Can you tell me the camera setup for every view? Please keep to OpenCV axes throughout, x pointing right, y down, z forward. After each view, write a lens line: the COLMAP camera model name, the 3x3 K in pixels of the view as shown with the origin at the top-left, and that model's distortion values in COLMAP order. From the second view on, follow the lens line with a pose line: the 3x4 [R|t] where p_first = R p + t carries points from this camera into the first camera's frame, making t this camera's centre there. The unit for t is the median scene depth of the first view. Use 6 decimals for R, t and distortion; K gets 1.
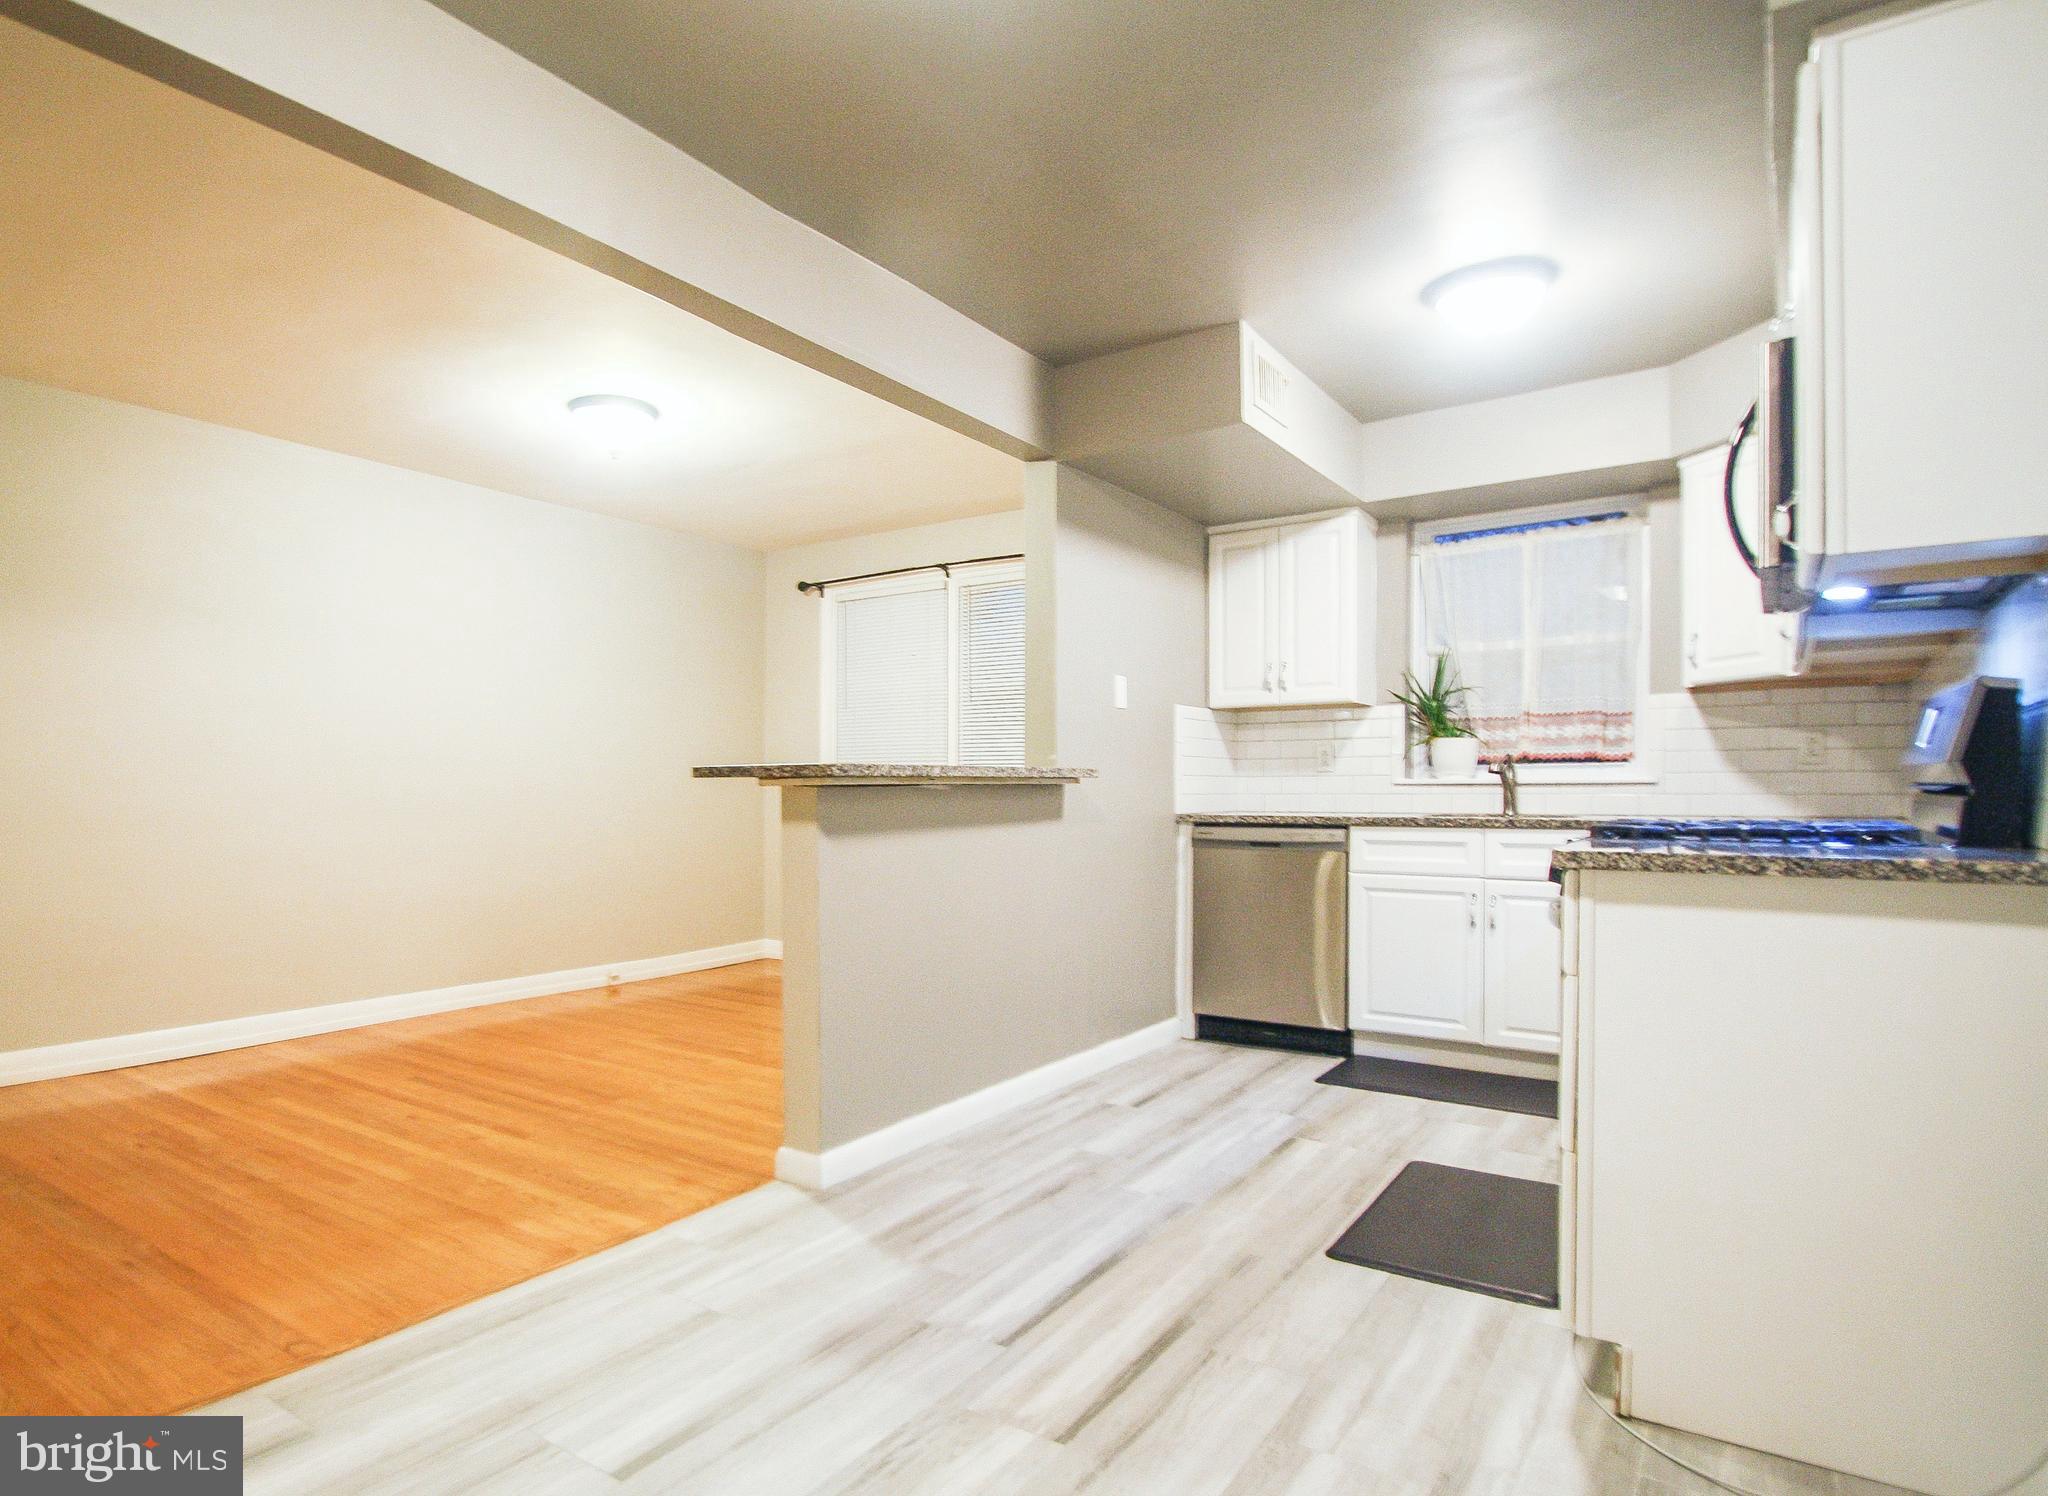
lens RADIAL K [[1123.1, 0, 945.9], [0, 1123.1, 789.7], [0, 0, 1]] dist [0.036415, -0.029704]
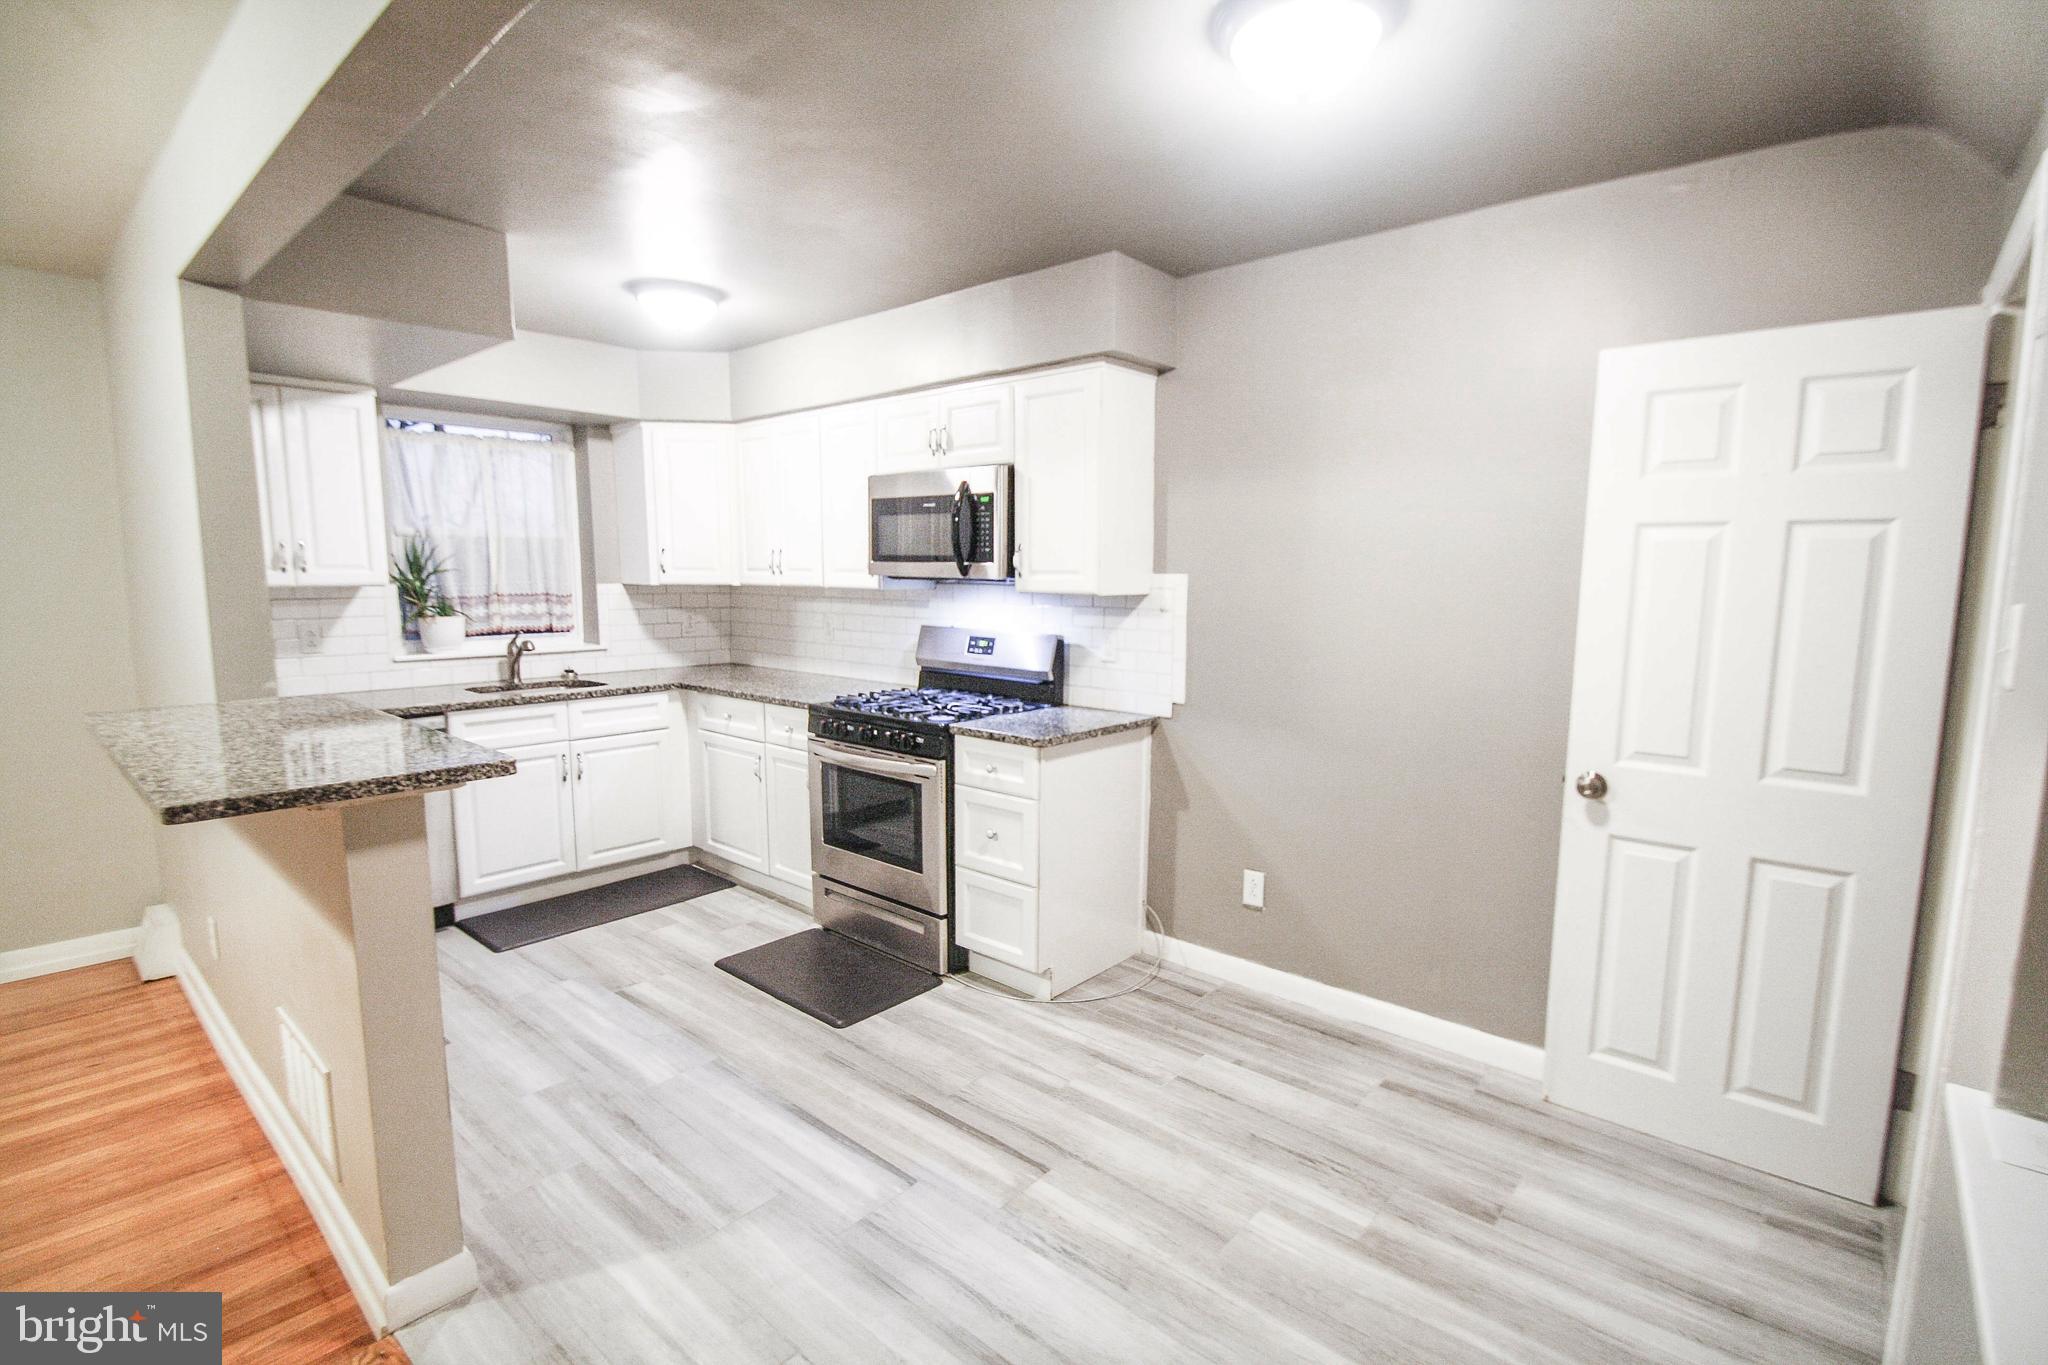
lens RADIAL K [[950.8, 0, 1024.0], [0, 950.8, 682.5], [0, 0, 1]] dist [0.003937, -0.011081]
pose [[0.106058, -0.115682, 0.987608, -0.456788], [-0.002653, 0.993173, 0.116619, -0.099851], [-0.994356, -0.014988, 0.105027, 0.369431]]
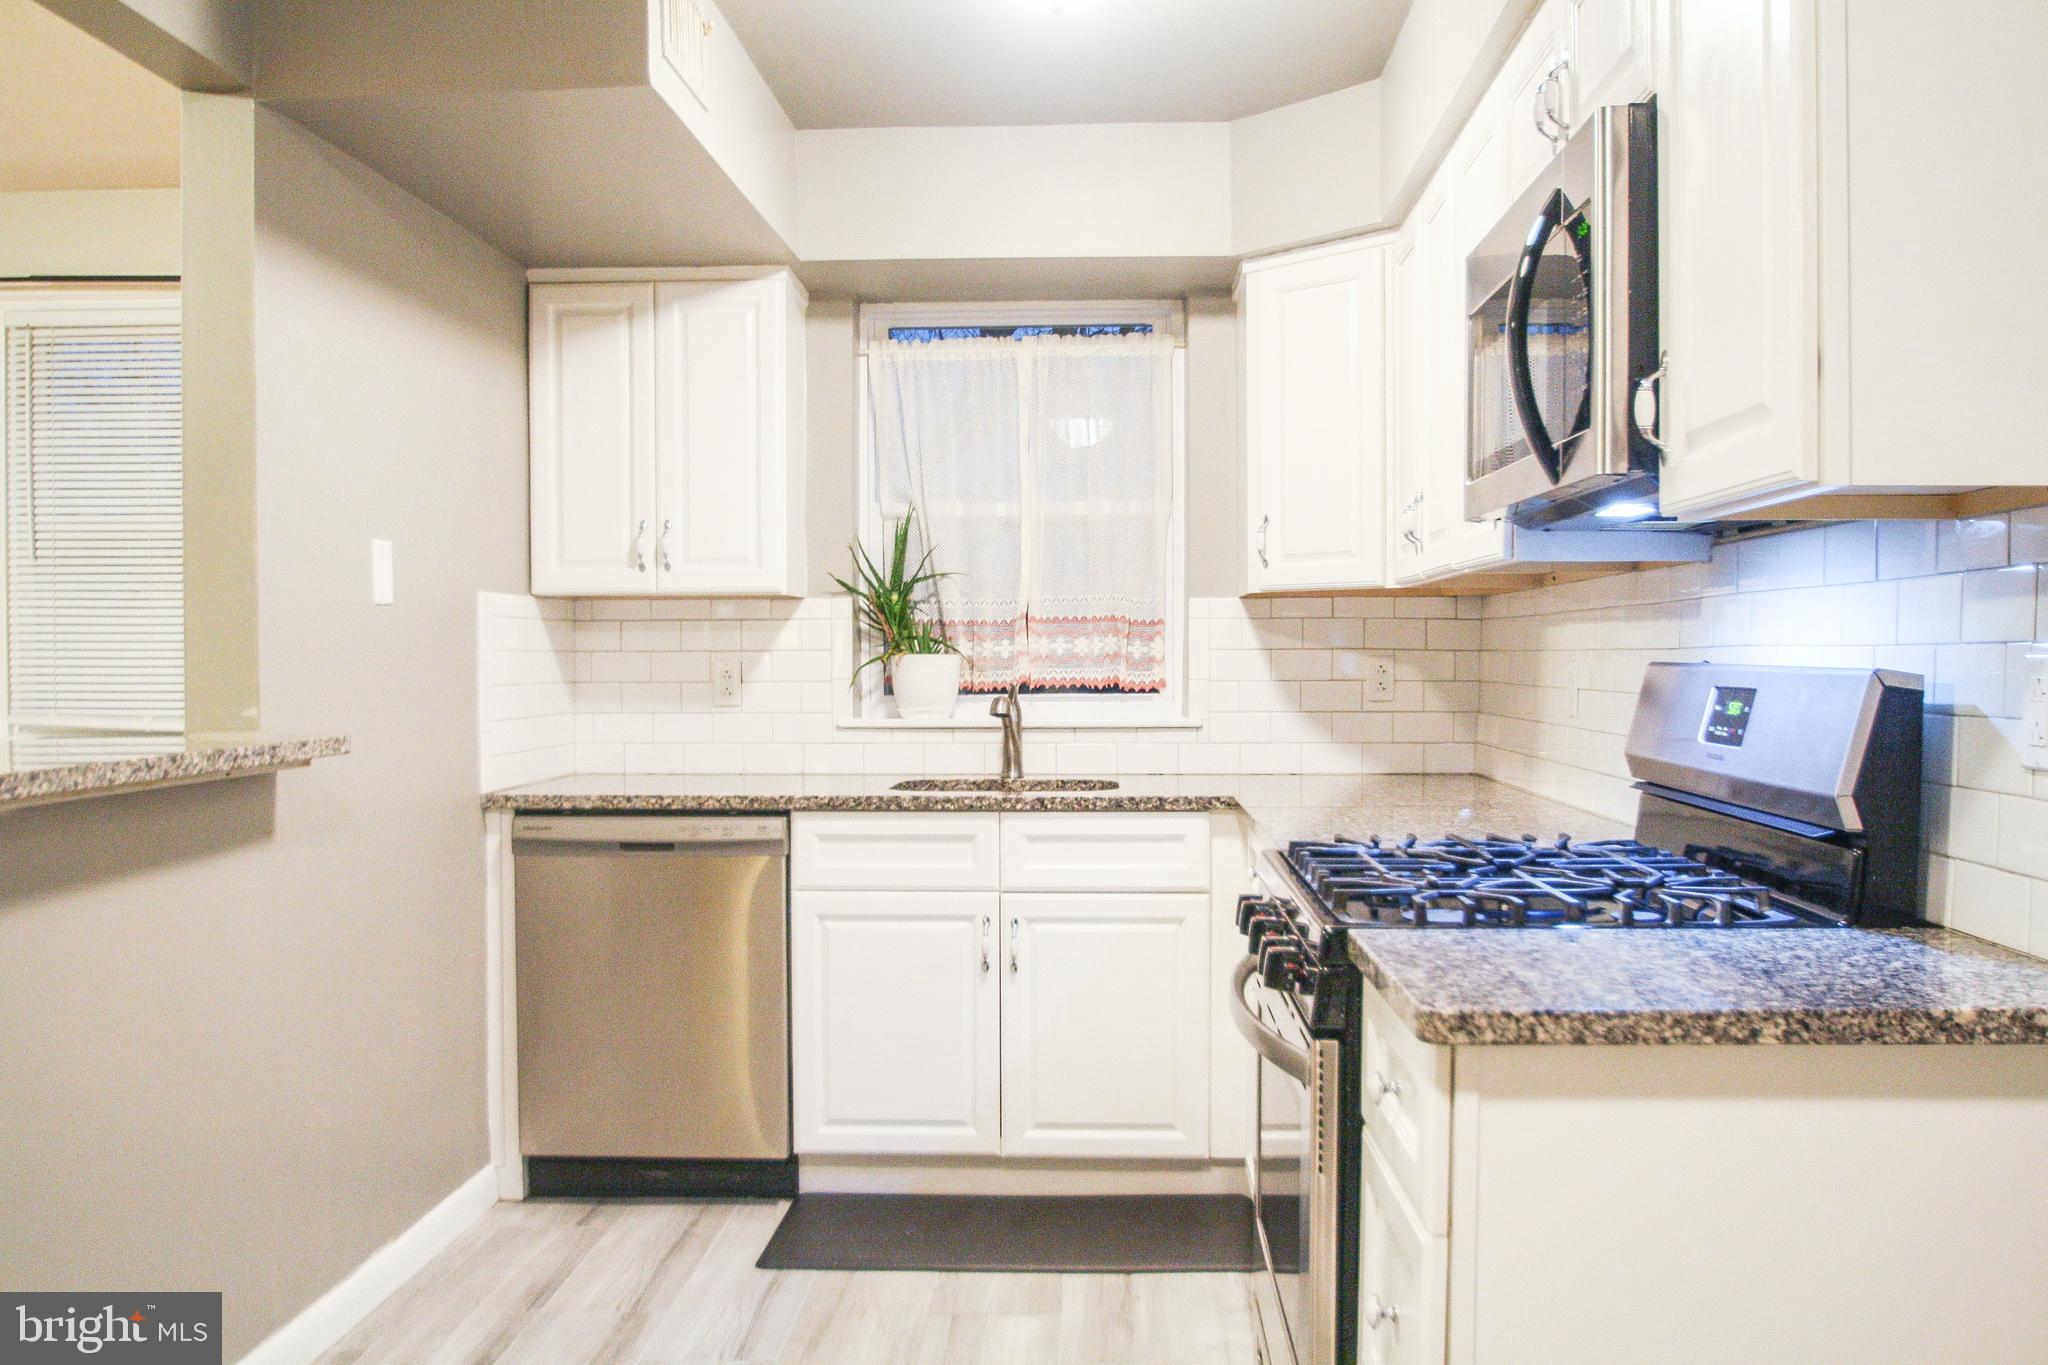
lens RADIAL K [[1682.8, 0, 1061.0], [0, 1682.8, 709.1], [0, 0, 1]] dist [-0.066785, 0.005821]
pose [[0.830751, -0.018431, 0.556338, -0.010235], [0.002837, 0.999579, 0.028880, -0.045661], [-0.556636, -0.022414, 0.830454, 0.198037]]
